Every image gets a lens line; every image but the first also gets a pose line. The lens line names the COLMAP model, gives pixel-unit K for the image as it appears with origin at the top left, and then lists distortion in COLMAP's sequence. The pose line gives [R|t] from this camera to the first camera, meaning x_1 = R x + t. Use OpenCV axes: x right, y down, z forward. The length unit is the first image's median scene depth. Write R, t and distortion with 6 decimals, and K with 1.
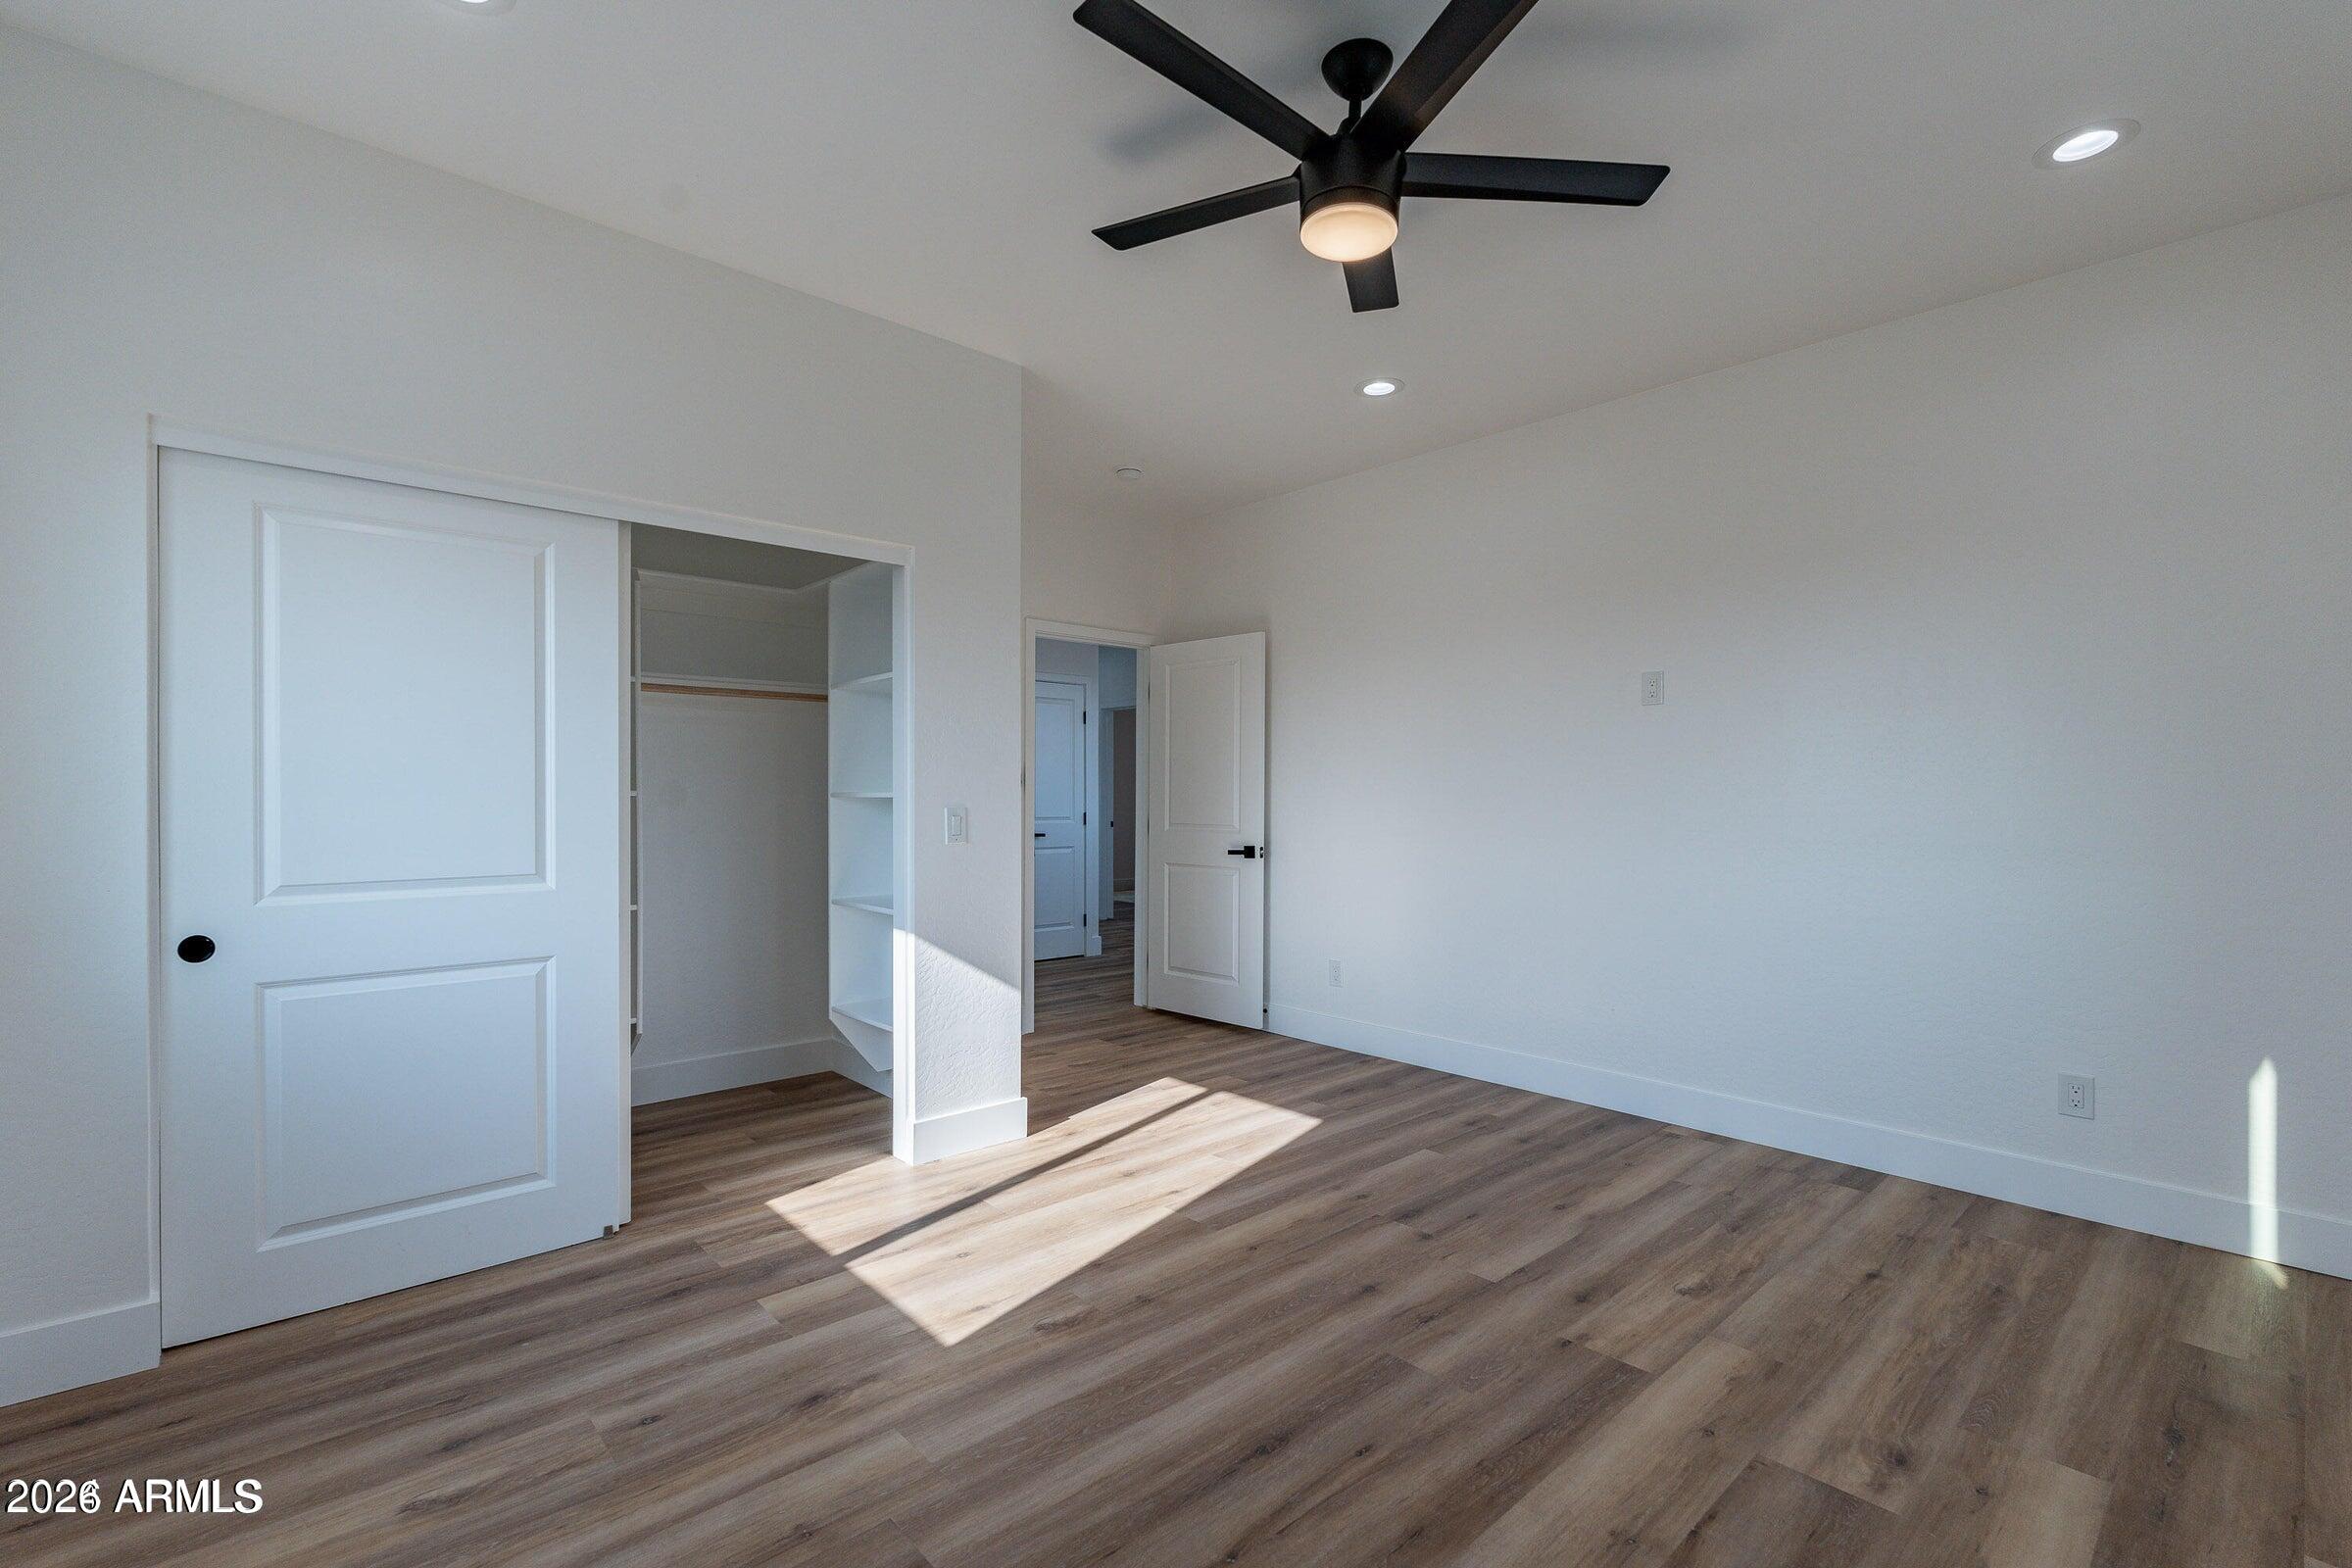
lens RADIAL K [[1028.8, 0, 1173.5], [0, 1028.8, 800.0], [0, 0, 1]] dist [0.000037, -0.000036]
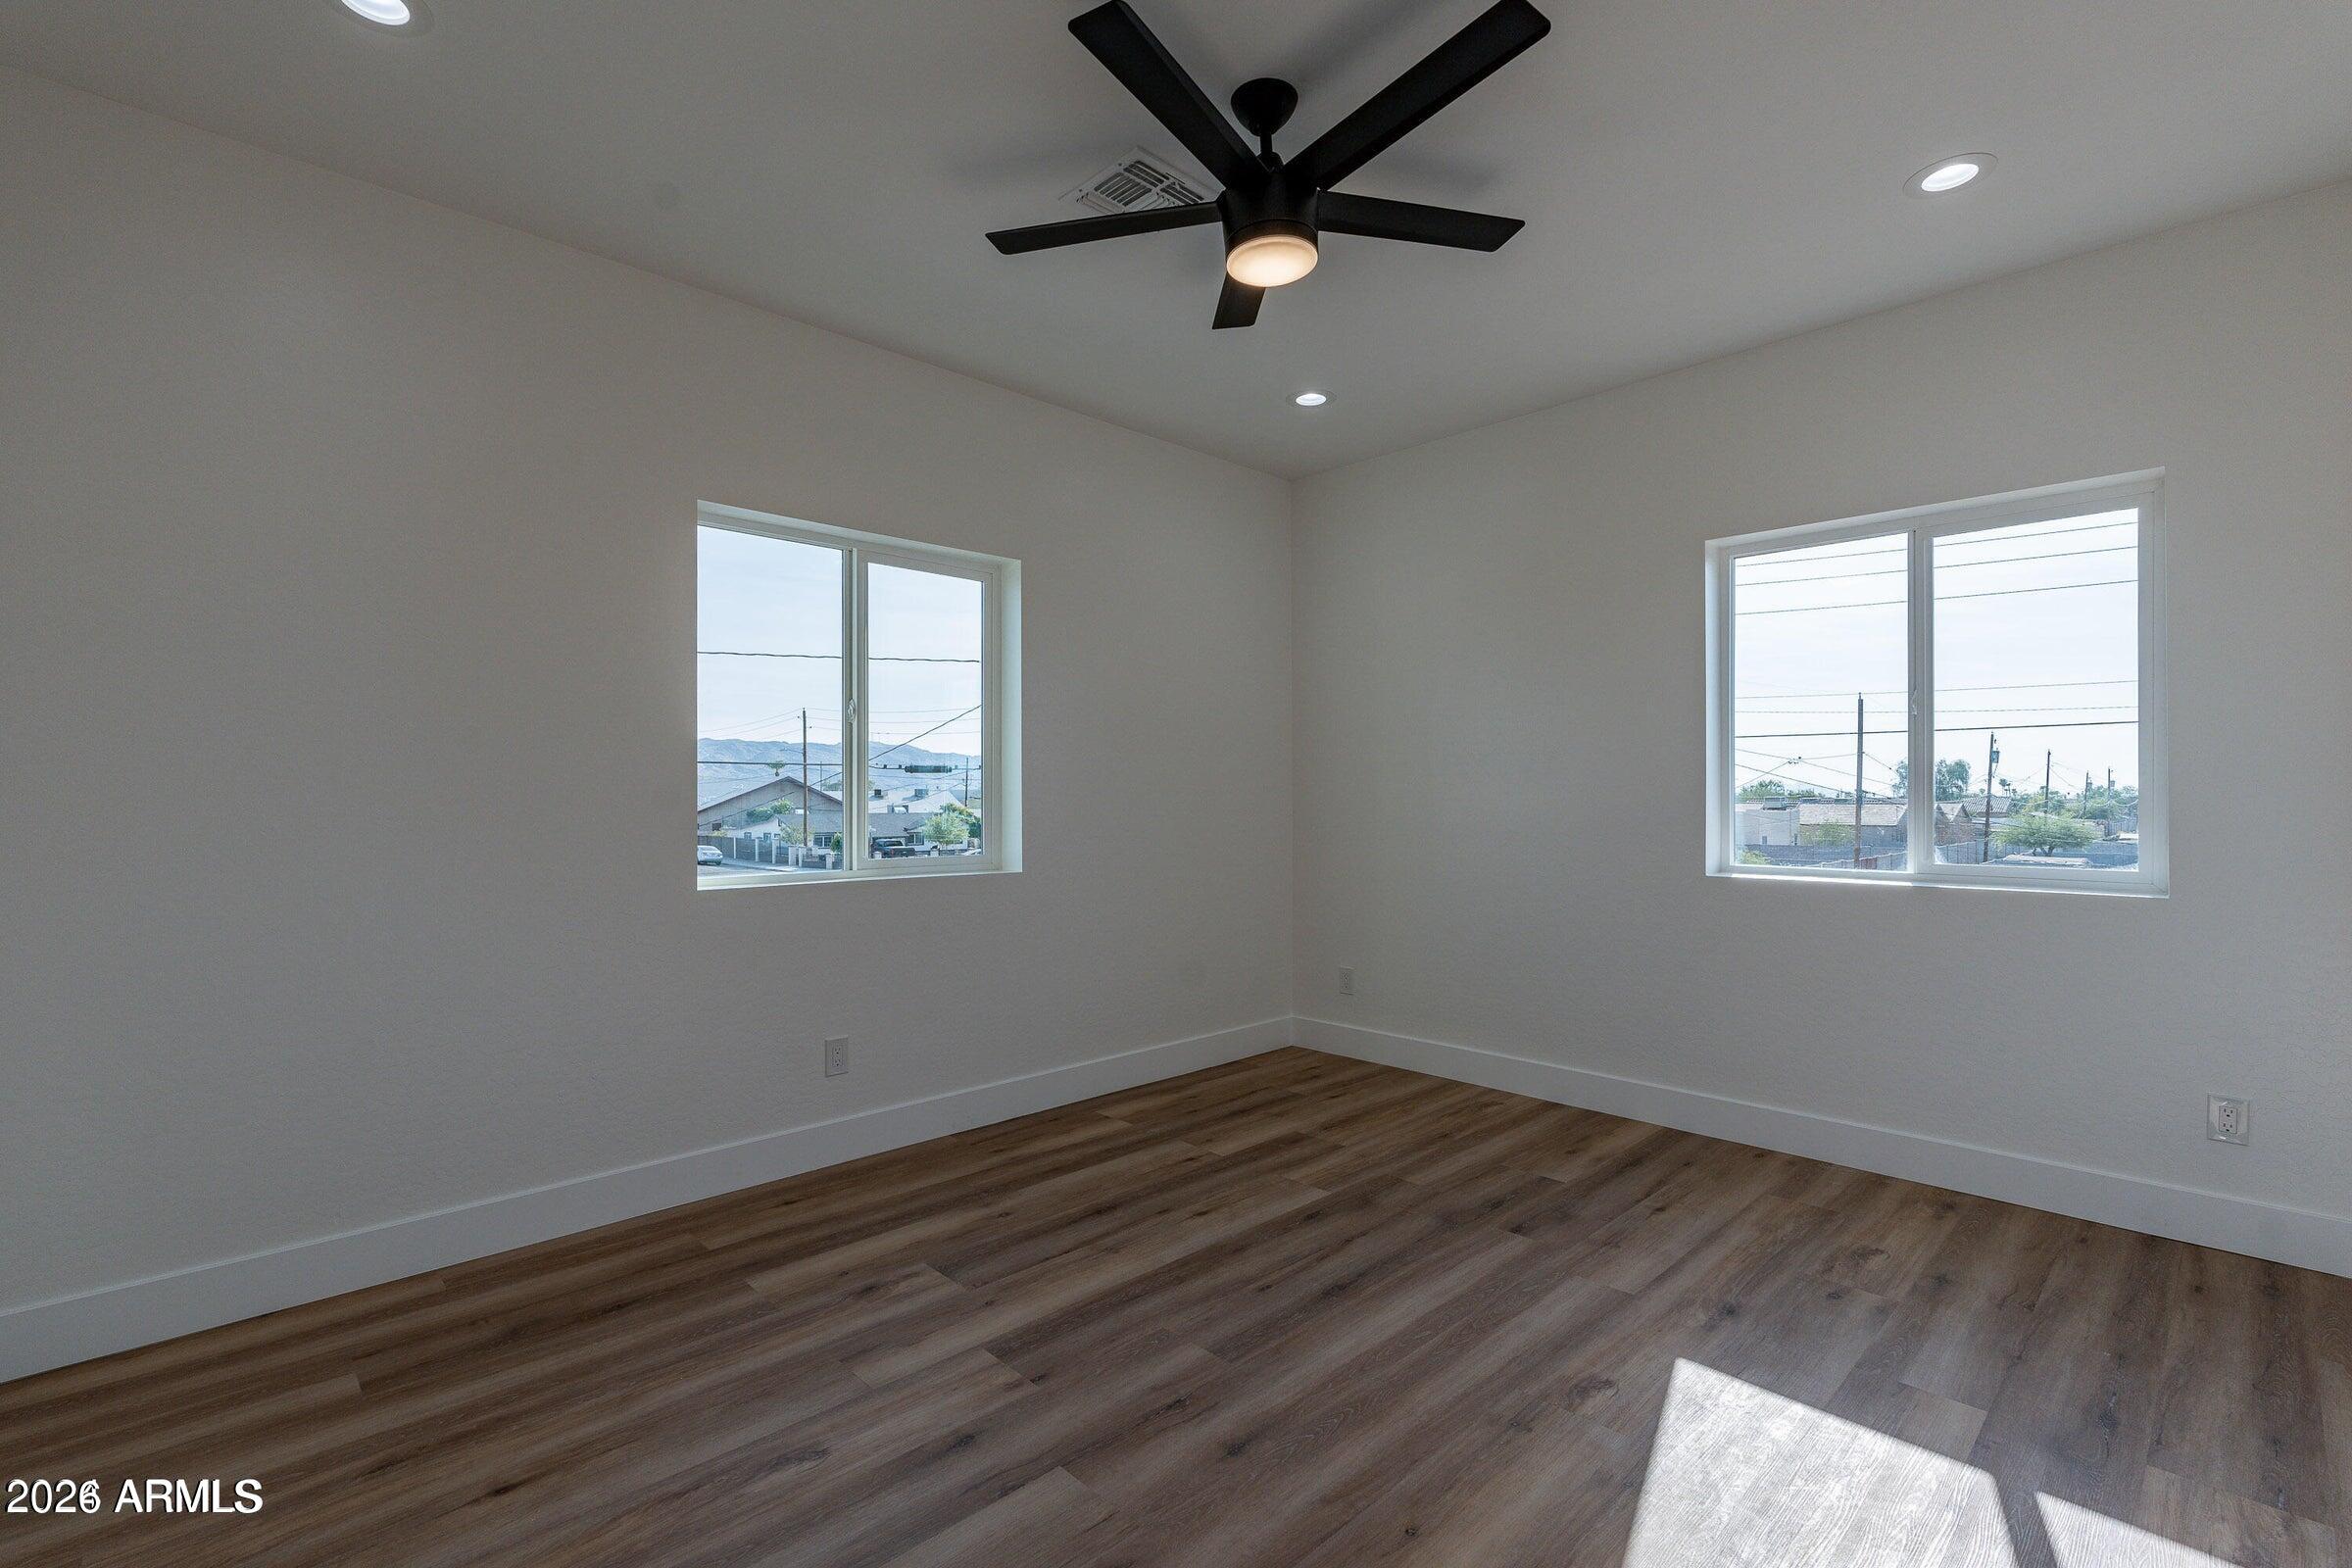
lens RADIAL K [[1028.8, 0, 1173.5], [0, 1028.8, 800.0], [0, 0, 1]] dist [0.000037, -0.000036]
pose [[-0.999572, 0.000905, -0.029227, 0.300014], [0.000667, 0.999967, 0.008142, -0.007402], [0.029233, 0.008119, -0.999540, 2.037270]]
